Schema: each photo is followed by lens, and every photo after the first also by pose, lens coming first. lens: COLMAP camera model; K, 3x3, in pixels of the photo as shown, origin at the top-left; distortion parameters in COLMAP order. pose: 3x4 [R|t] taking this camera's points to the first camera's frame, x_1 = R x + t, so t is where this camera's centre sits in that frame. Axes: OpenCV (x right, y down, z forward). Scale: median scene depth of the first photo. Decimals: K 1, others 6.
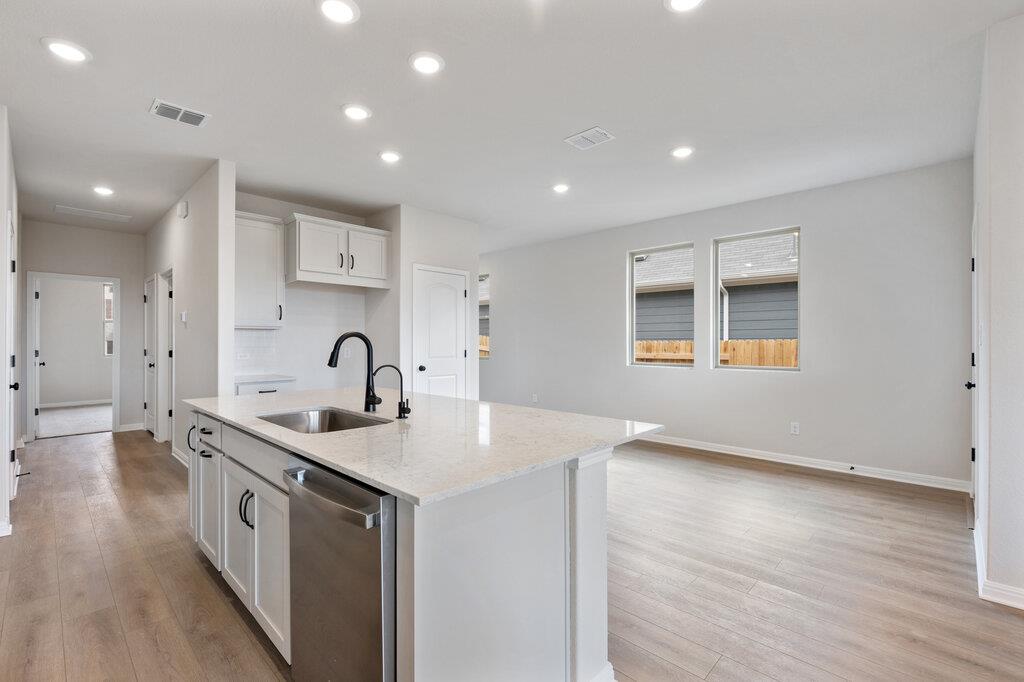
lens RADIAL K [[456.8, 0, 512.0], [0, 456.8, 341.0], [0, 0, 1]] dist [0.000278, 0.000039]
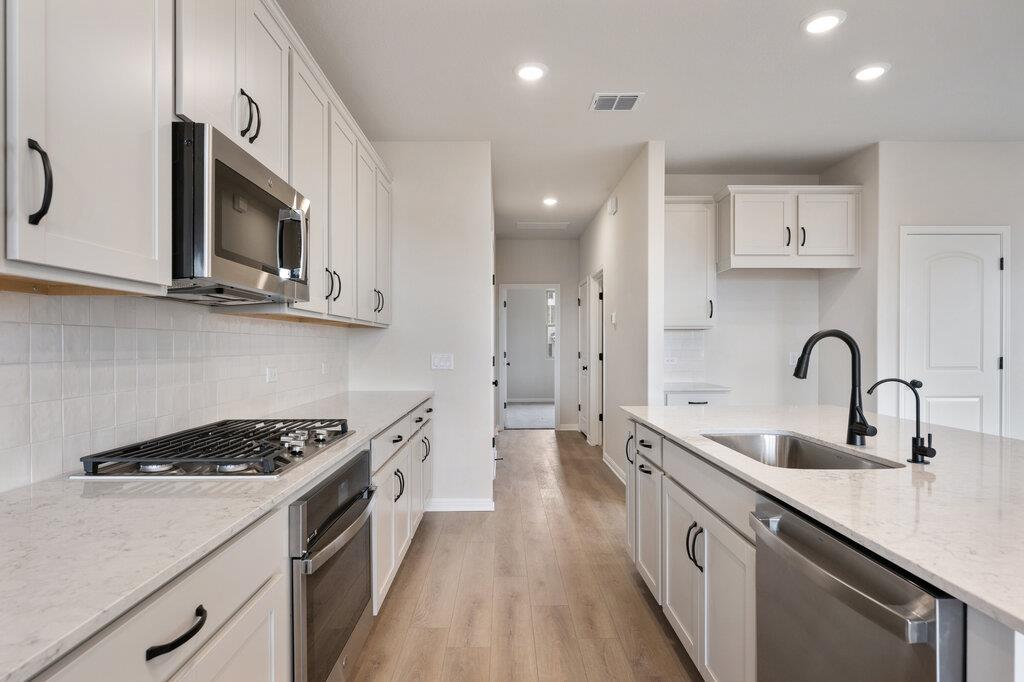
lens RADIAL K [[561.9, 0, 510.3], [0, 561.9, 348.1], [0, 0, 1]] dist [0.001215, -0.000059]
pose [[0.704554, 0.002681, -0.709645, -0.057996], [0.003245, 0.999970, 0.006999, 0.000731], [0.709643, -0.007234, 0.704525, 0.028091]]
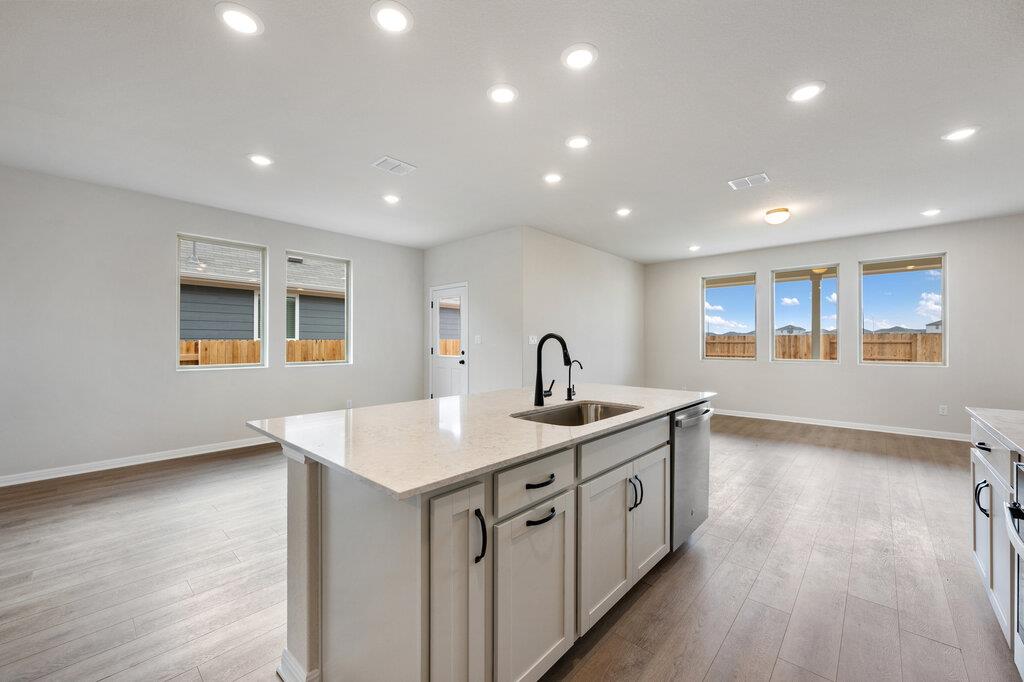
lens RADIAL K [[405.1, 0, 510.3], [0, 405.1, 340.2], [0, 0, 1]] dist [0.000184, -0.000147]
pose [[-0.028073, 0.005833, 0.999589, -0.959455], [-0.004654, 0.999971, -0.005965, 0.001798], [-0.999595, -0.004820, -0.028045, 0.821319]]
